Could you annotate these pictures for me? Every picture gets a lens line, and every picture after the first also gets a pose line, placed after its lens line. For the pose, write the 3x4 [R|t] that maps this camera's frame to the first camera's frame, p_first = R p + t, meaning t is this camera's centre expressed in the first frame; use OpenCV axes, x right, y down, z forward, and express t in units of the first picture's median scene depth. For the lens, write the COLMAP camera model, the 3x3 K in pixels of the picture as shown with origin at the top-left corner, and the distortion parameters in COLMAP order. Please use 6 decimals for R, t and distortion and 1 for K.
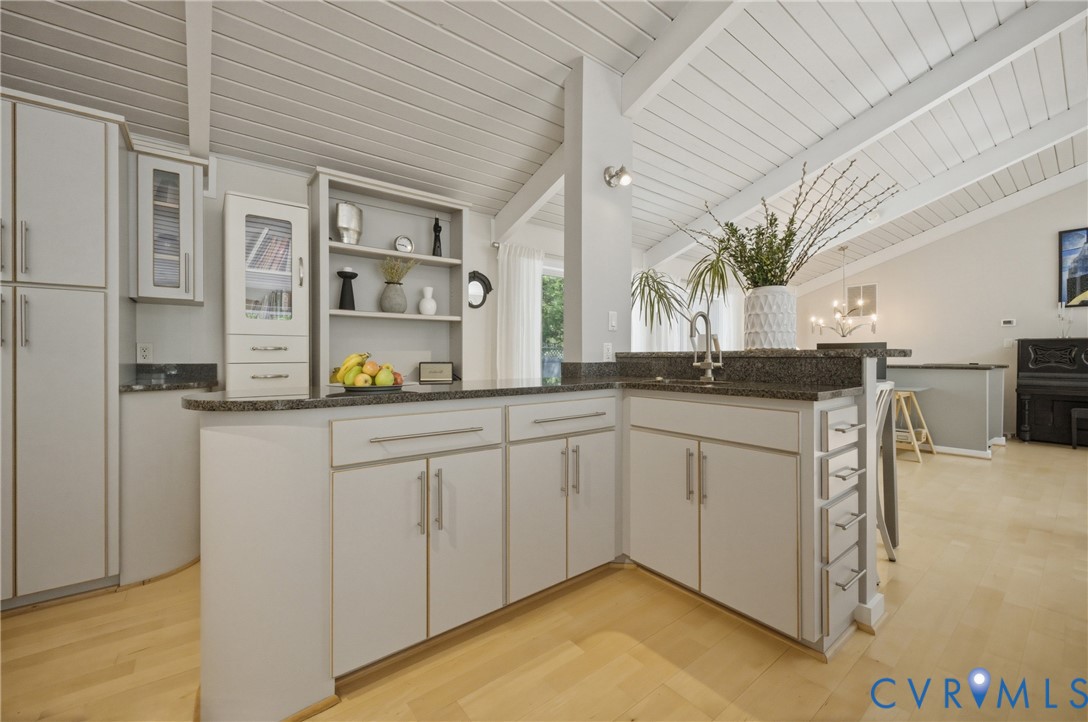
lens RADIAL K [[436.7, 0, 529.2], [0, 436.7, 356.5], [0, 0, 1]] dist [0.001190, -0.000825]
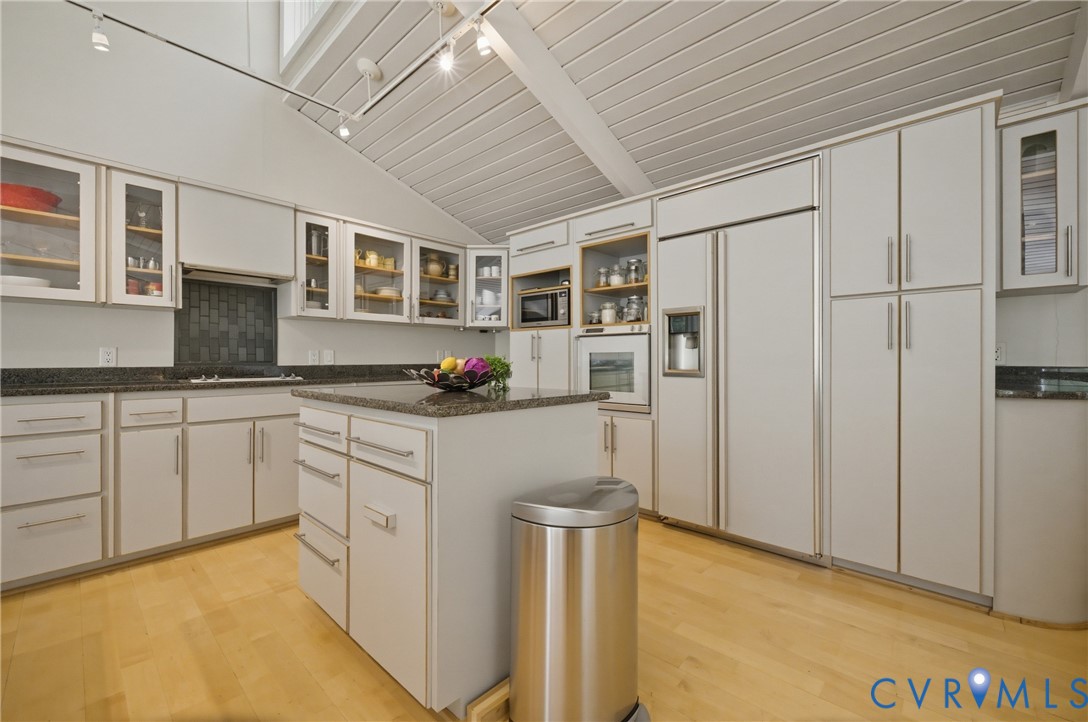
lens RADIAL K [[436.7, 0, 542.1], [0, 436.7, 358.2], [0, 0, 1]] dist [0.001190, -0.000825]
pose [[0.168085, -0.000475, -0.985772, -0.161315], [-0.000009, 1.000000, -0.000483, 0.001018], [0.985772, 0.000090, 0.168085, -0.061575]]
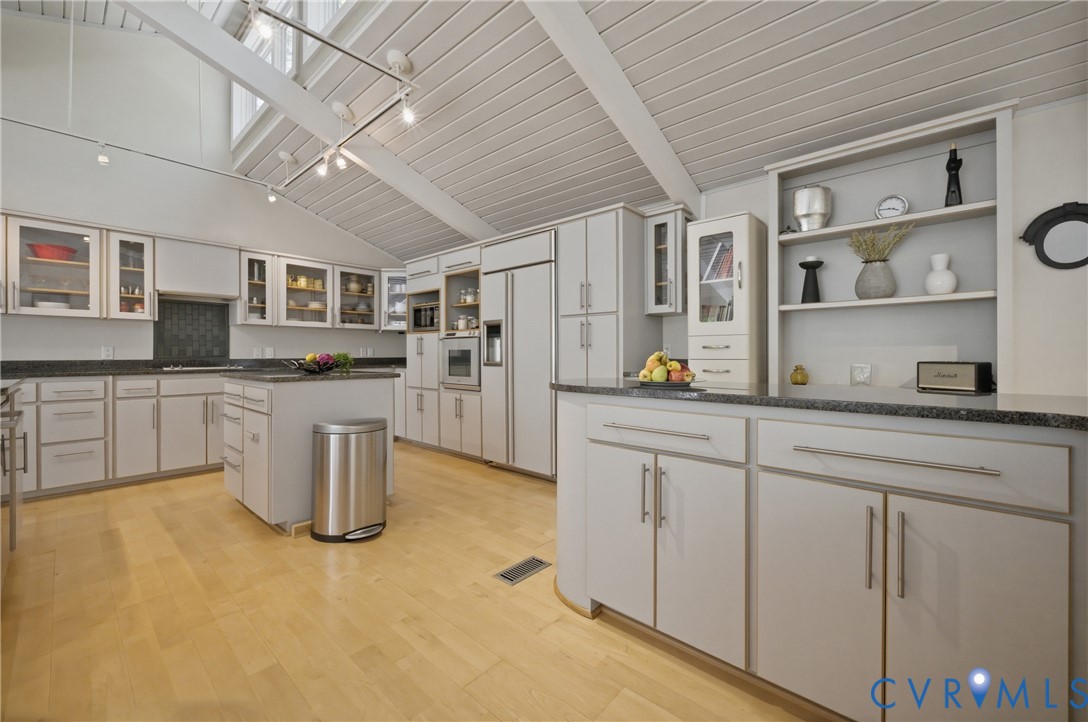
lens RADIAL K [[436.7, 0, 549.3], [0, 436.7, 354.0], [0, 0, 1]] dist [0.001190, -0.000825]
pose [[0.185061, 0.001132, -0.982726, 0.444903], [-0.000171, 0.999999, 0.001119, -0.000974], [0.982727, -0.000039, 0.185061, 0.342582]]
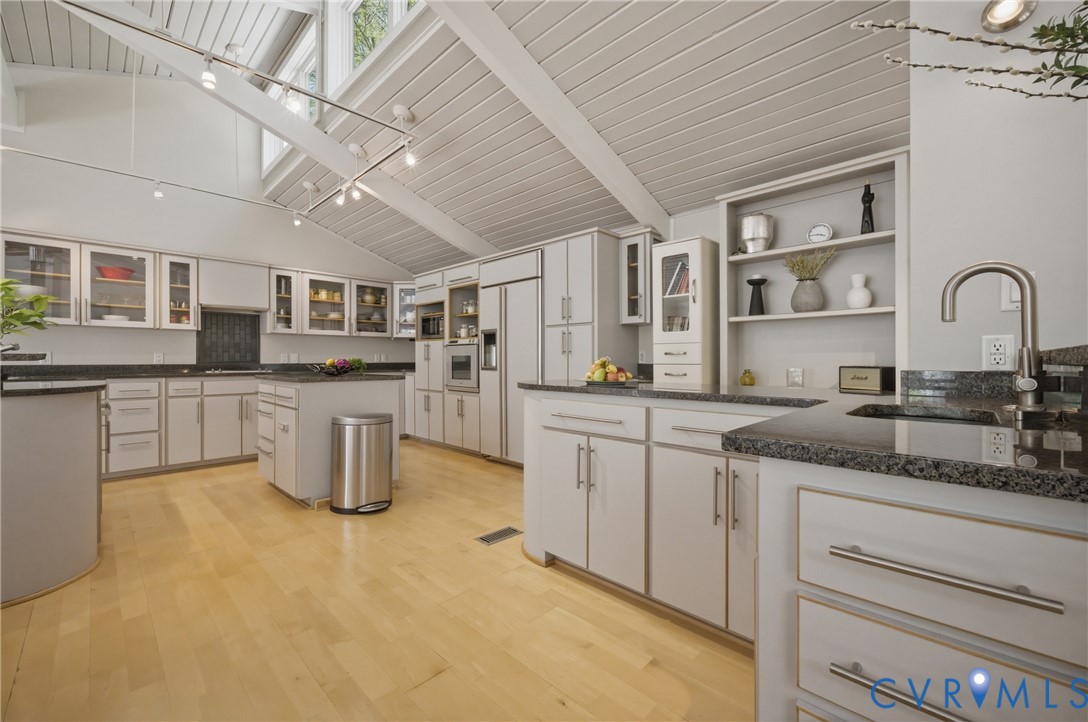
lens RADIAL K [[436.7, 0, 547.8], [0, 436.7, 358.9], [0, 0, 1]] dist [0.001190, -0.000825]
pose [[0.146525, 0.001178, -0.989206, 0.642937], [-0.000308, 0.999999, 0.001145, -0.002425], [0.989207, 0.000137, 0.146525, 0.408547]]
